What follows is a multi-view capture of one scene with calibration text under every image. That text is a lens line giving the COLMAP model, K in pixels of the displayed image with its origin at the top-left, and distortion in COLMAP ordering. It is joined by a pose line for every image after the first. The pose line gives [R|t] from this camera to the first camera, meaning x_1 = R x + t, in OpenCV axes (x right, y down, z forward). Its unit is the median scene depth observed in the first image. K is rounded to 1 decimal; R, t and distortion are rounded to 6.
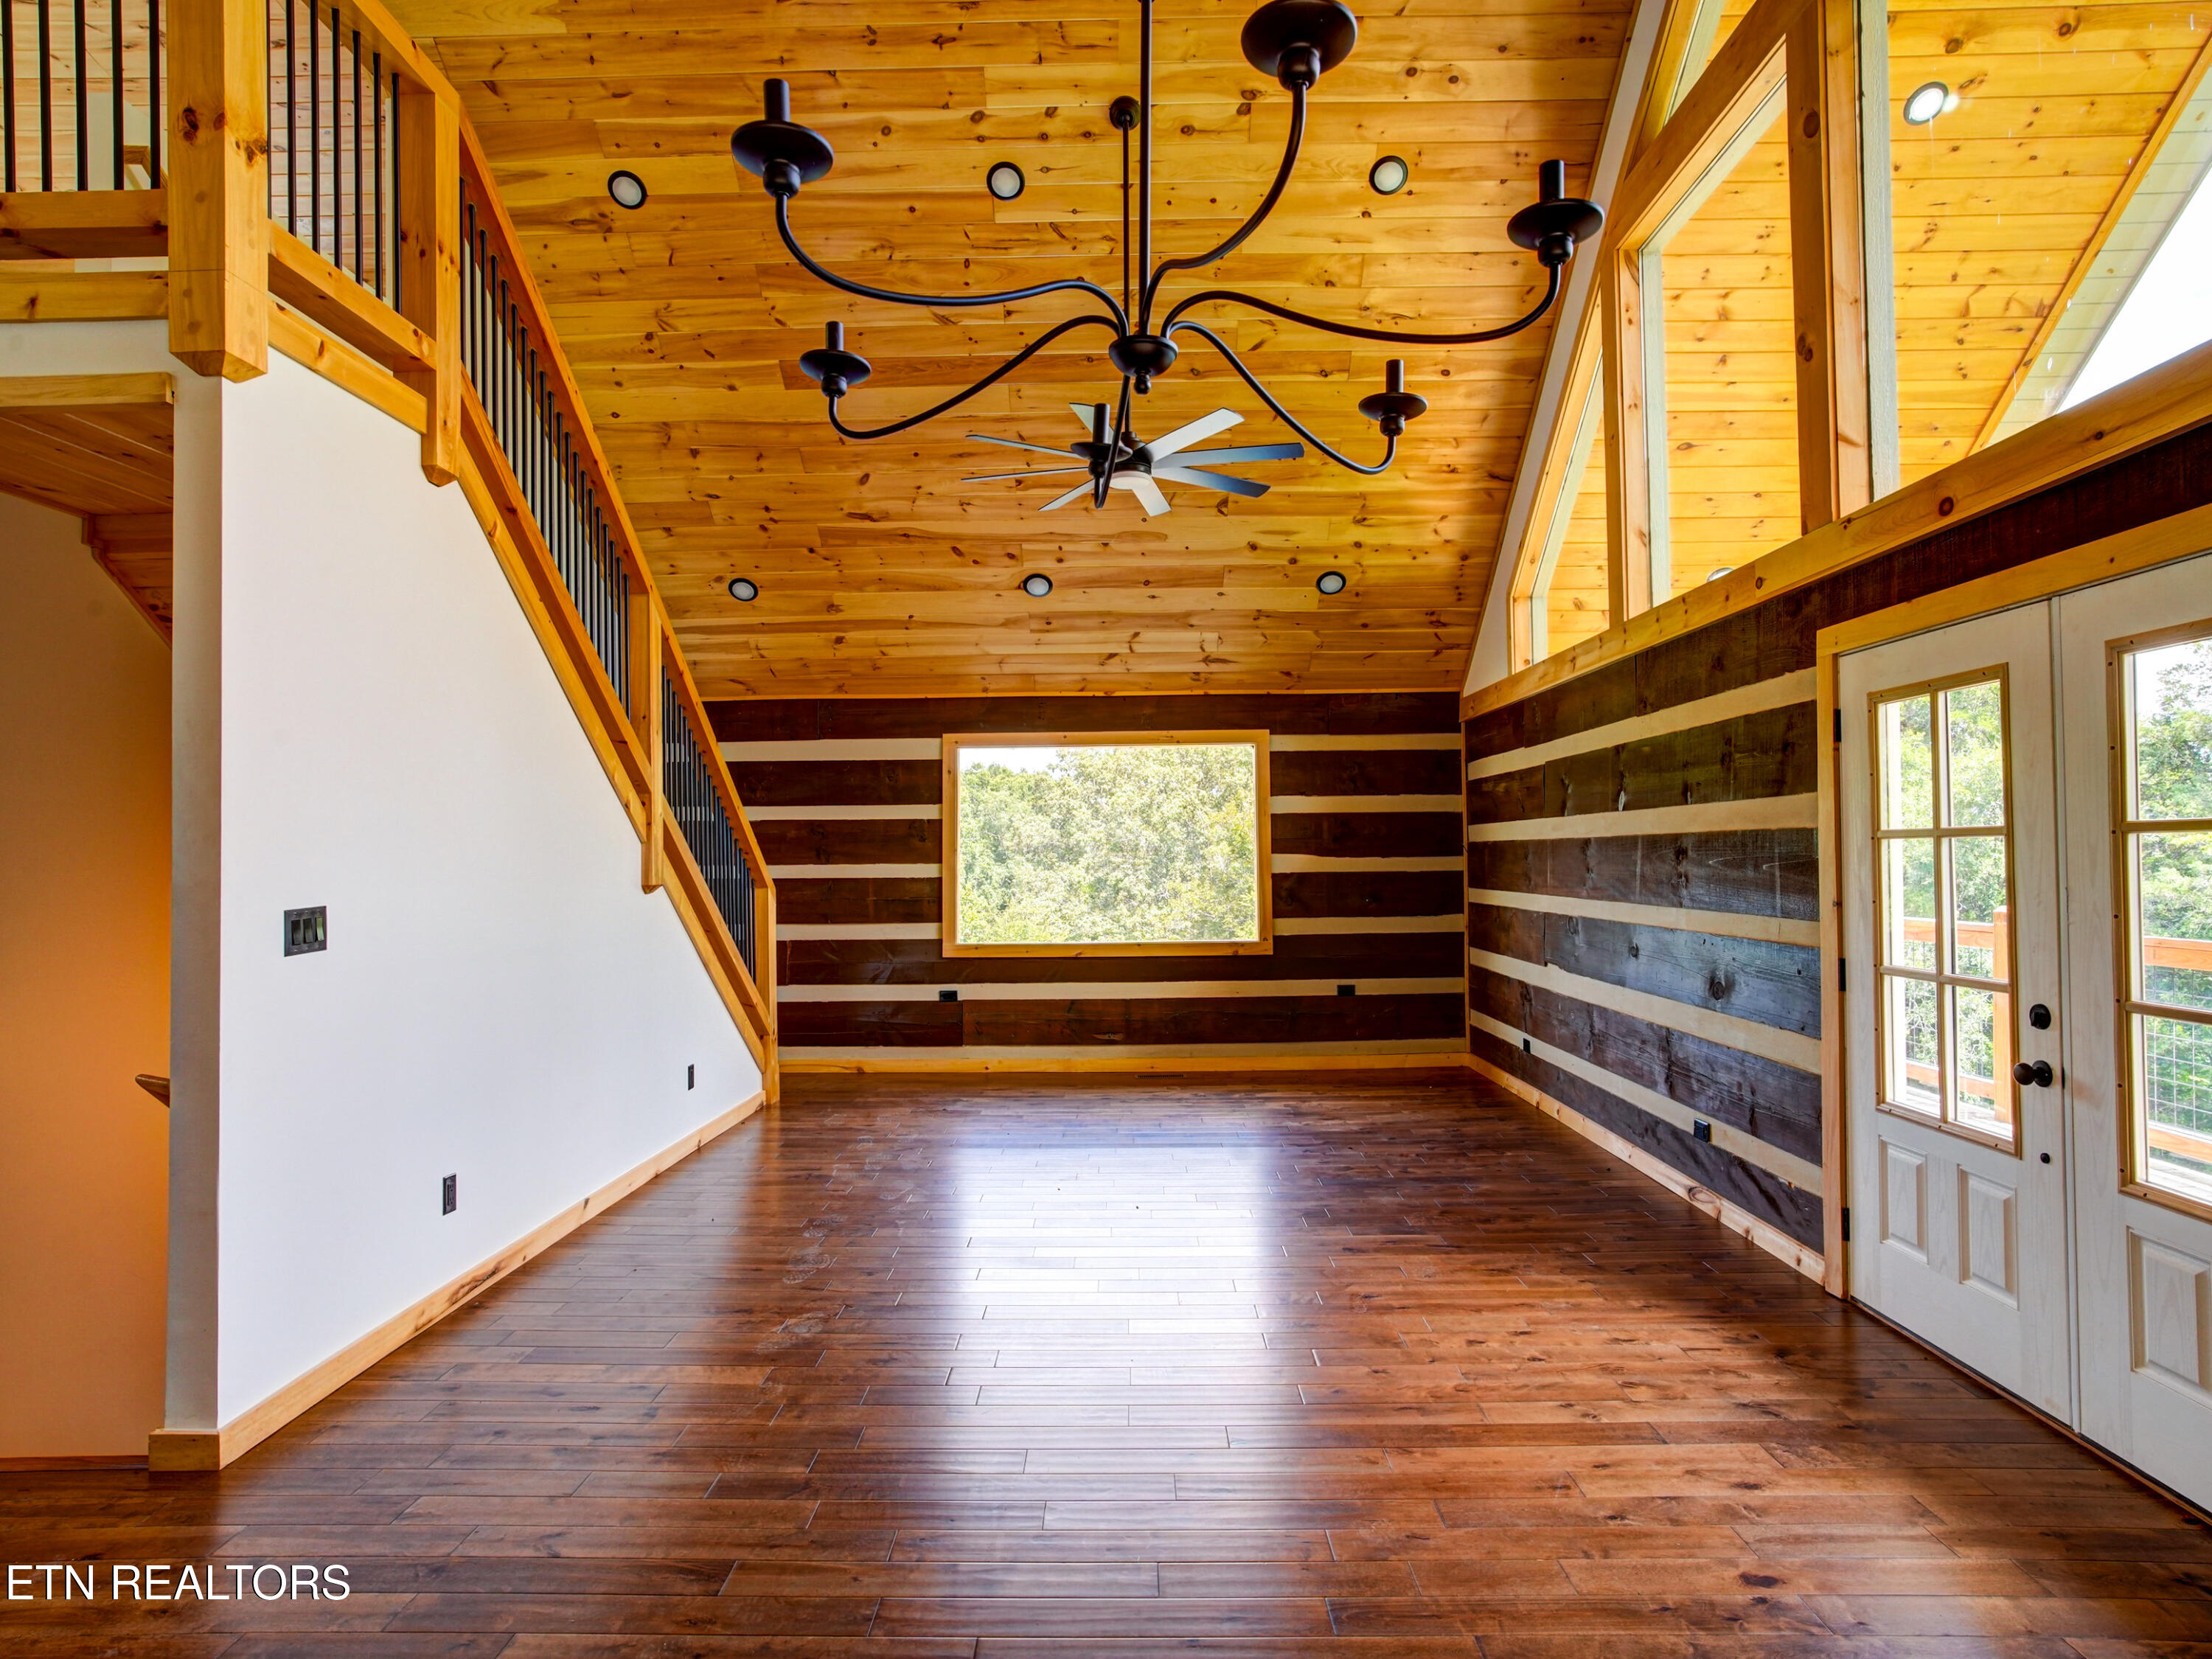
lens RADIAL K [[1258.8, 0, 1105.9], [0, 1258.8, 837.3], [0, 0, 1]] dist [-0.059196, 0.039422]
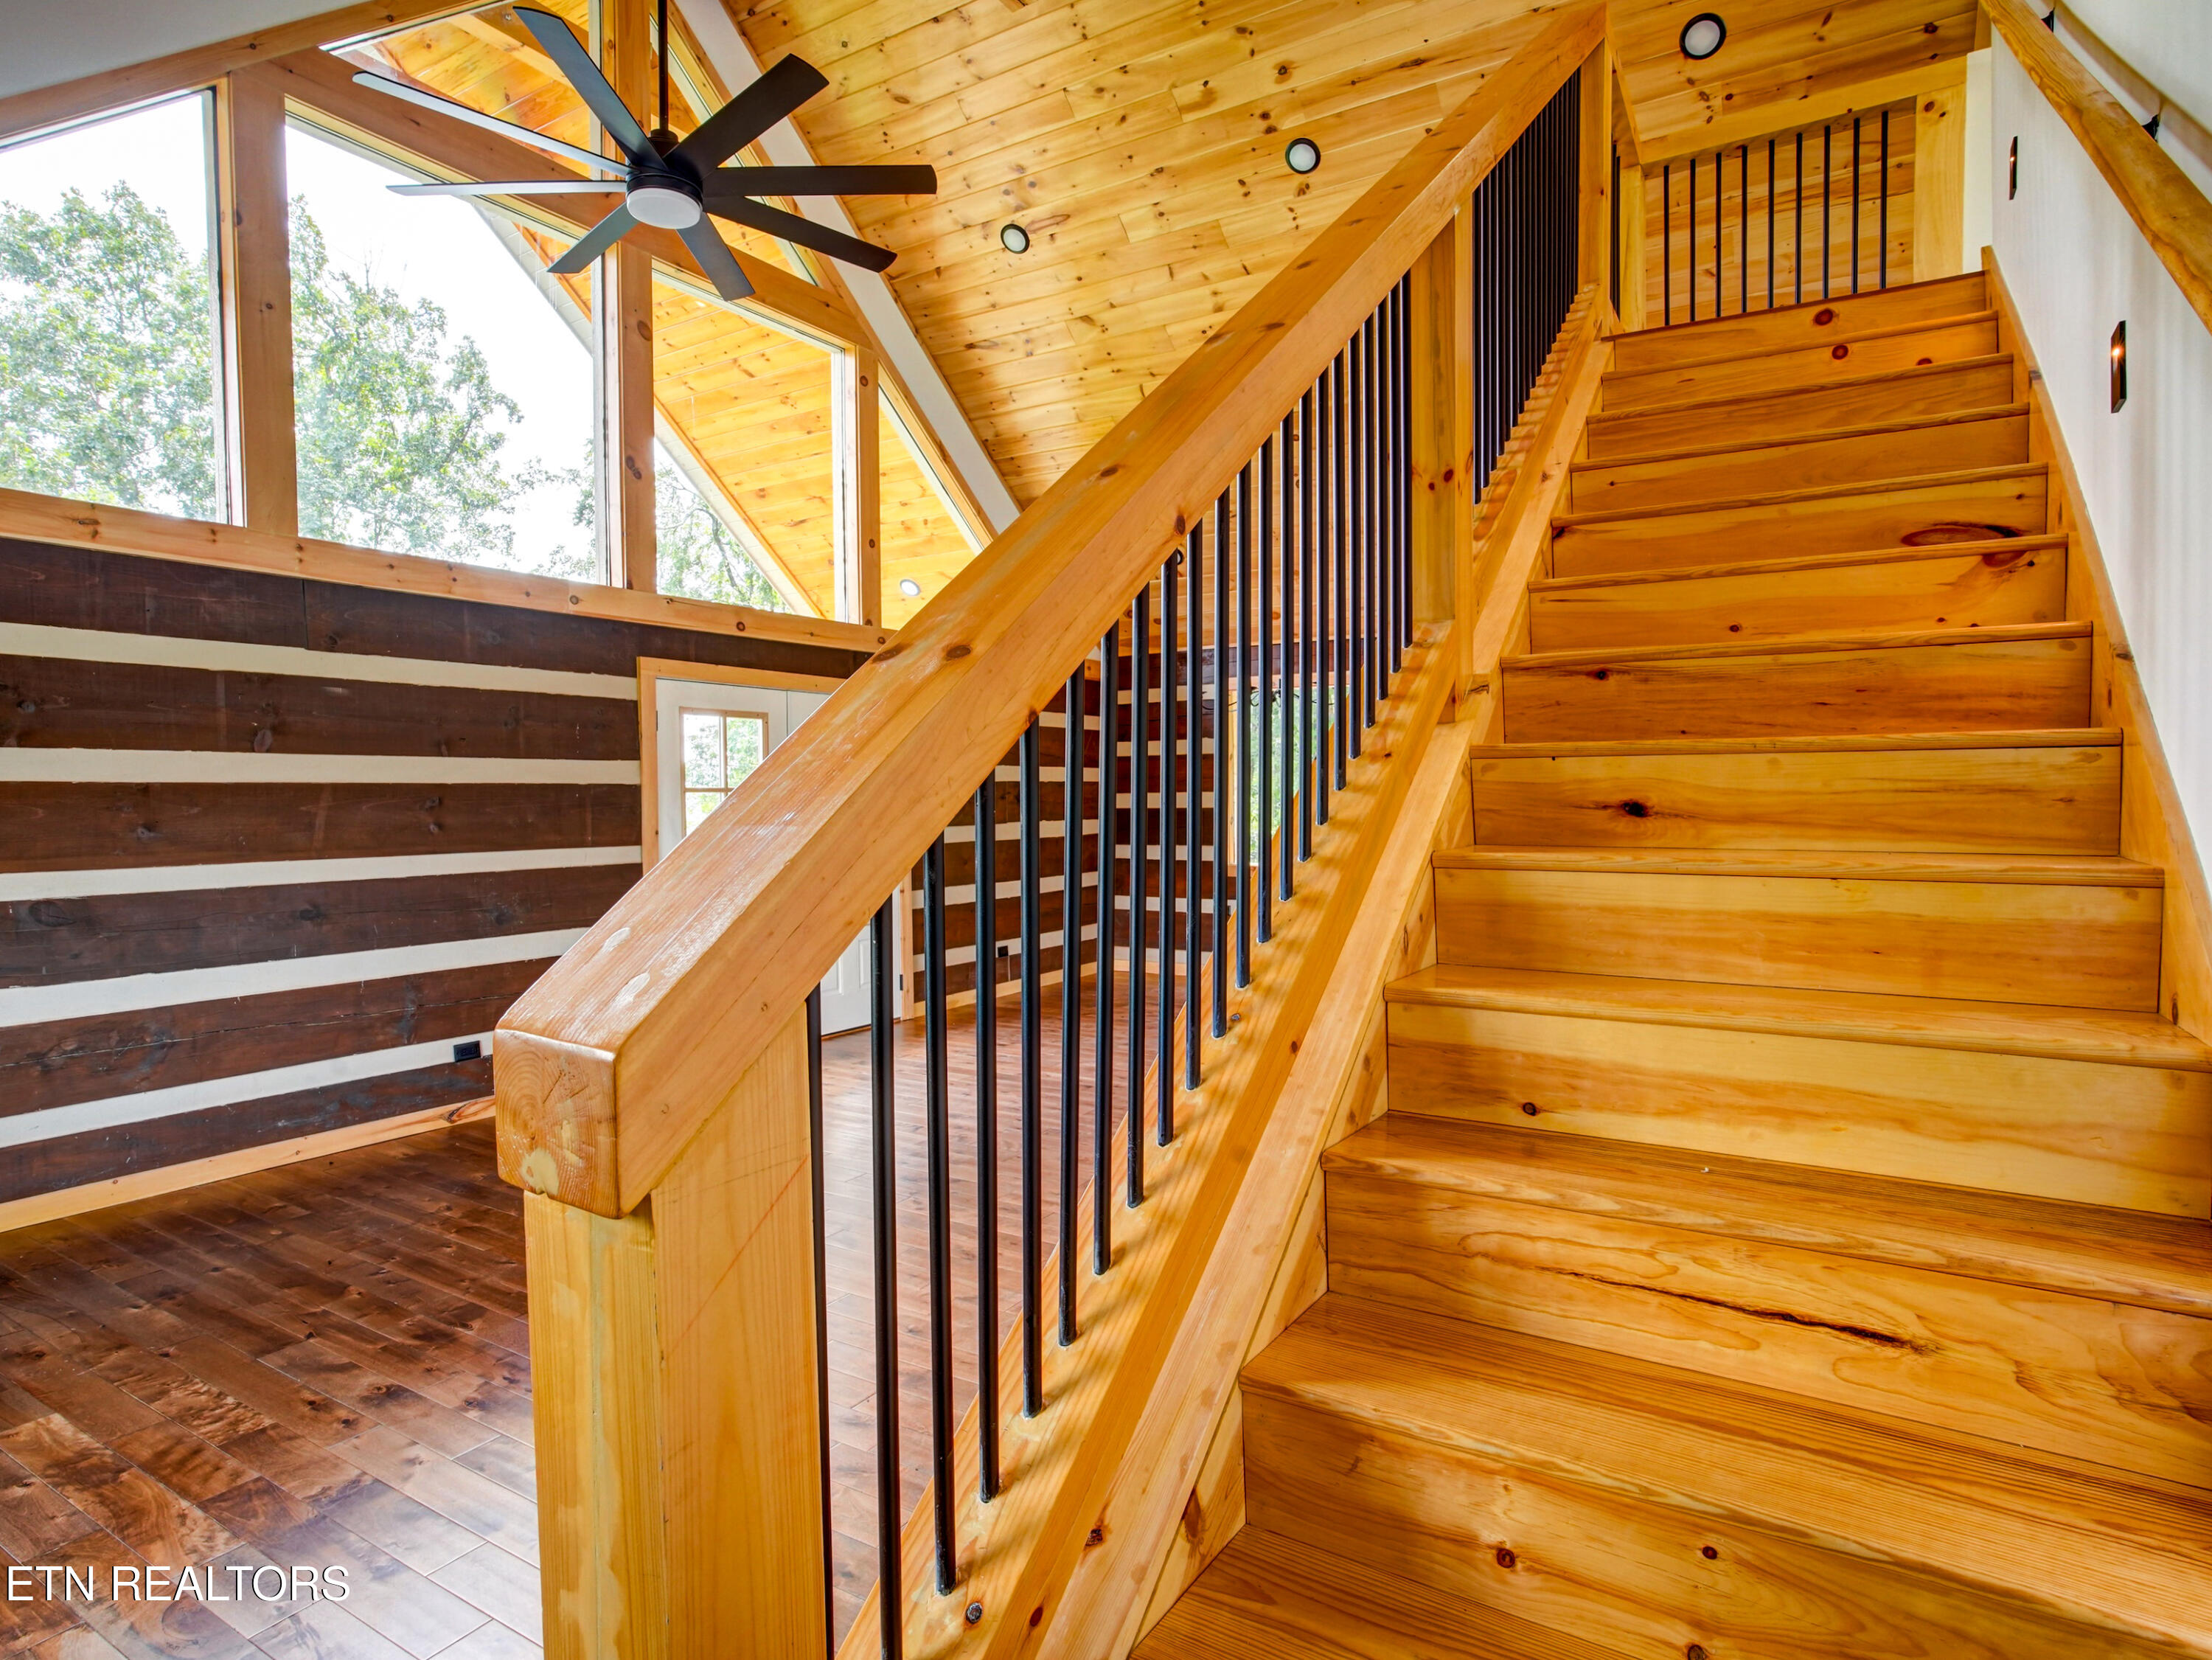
lens RADIAL K [[1205.0, 0, 1113.0], [0, 1205.0, 838.6], [0, 0, 1]] dist [-0.069029, 0.037899]
pose [[-0.861067, 0.000089, 0.508492, -0.464369], [0.009195, 0.999839, 0.015395, 0.028526], [-0.508409, 0.017932, -0.860929, 1.337143]]
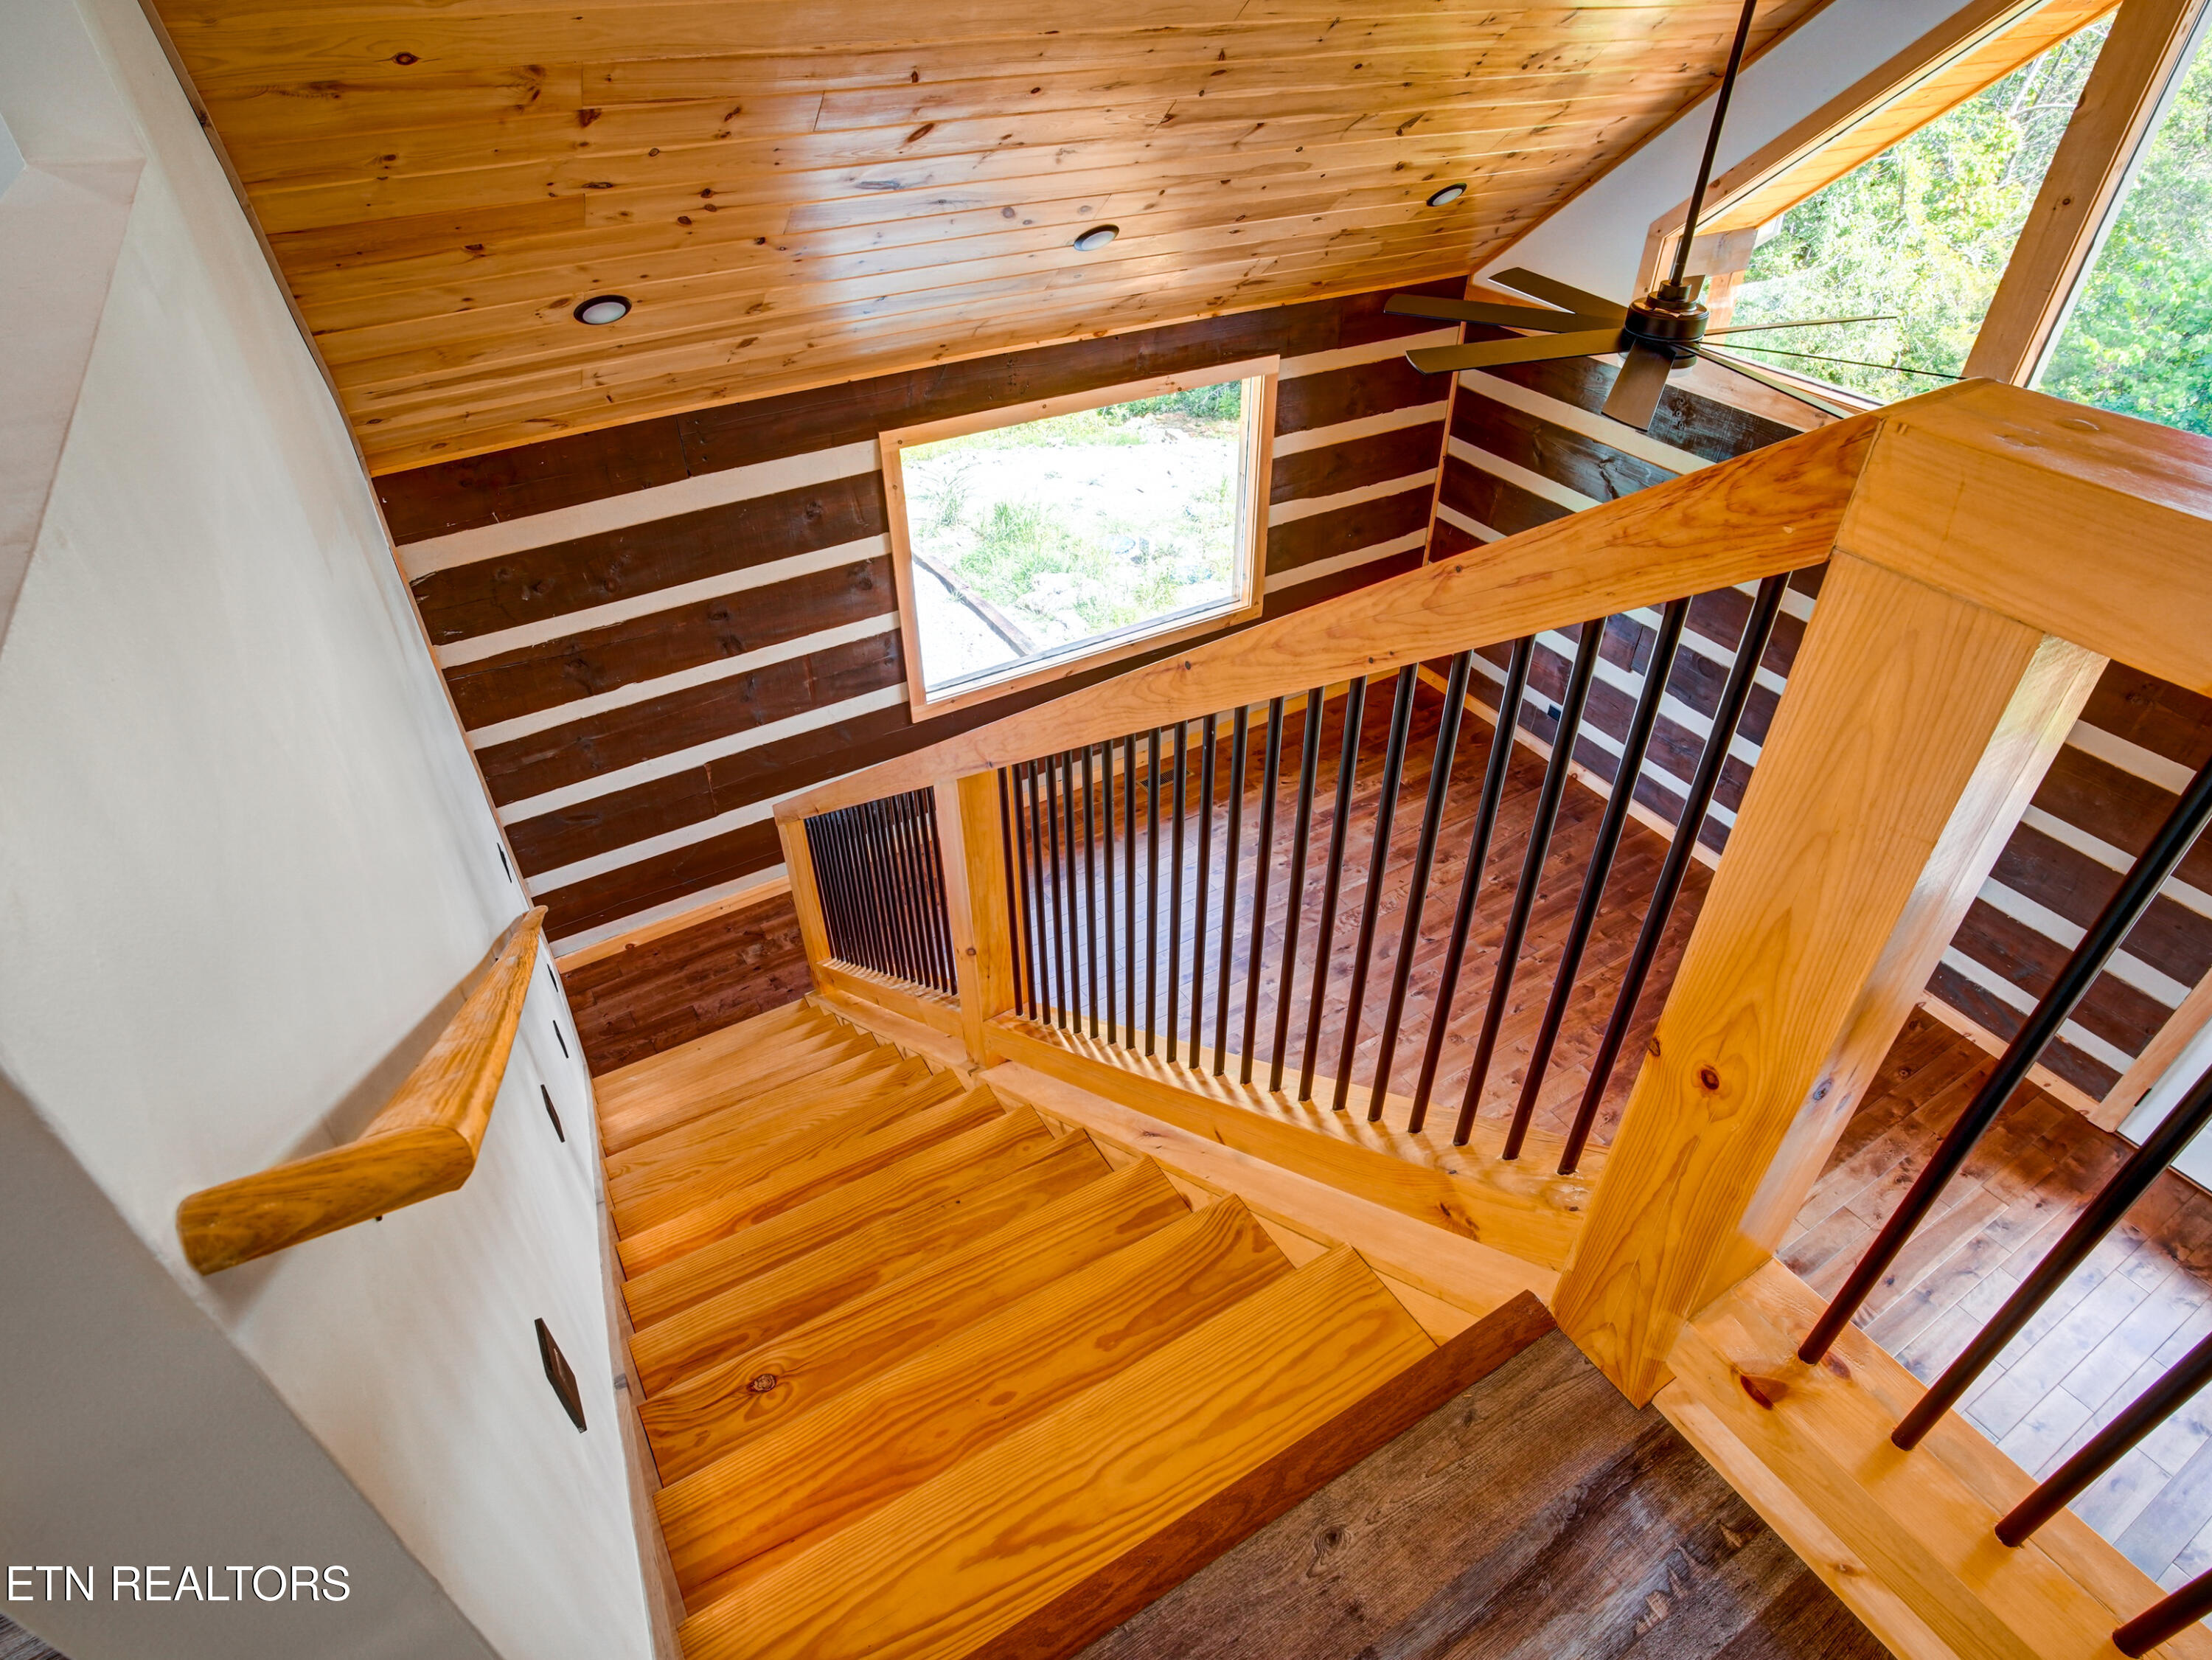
lens RADIAL K [[1205.0, 0, 1107.7], [0, 1205.0, 828.3], [0, 0, 1]] dist [-0.069029, 0.037899]
pose [[0.847554, -0.322899, 0.421175, -0.509037], [-0.014026, 0.779702, 0.625994, -0.444835], [-0.530524, -0.536471, 0.656311, 0.604897]]
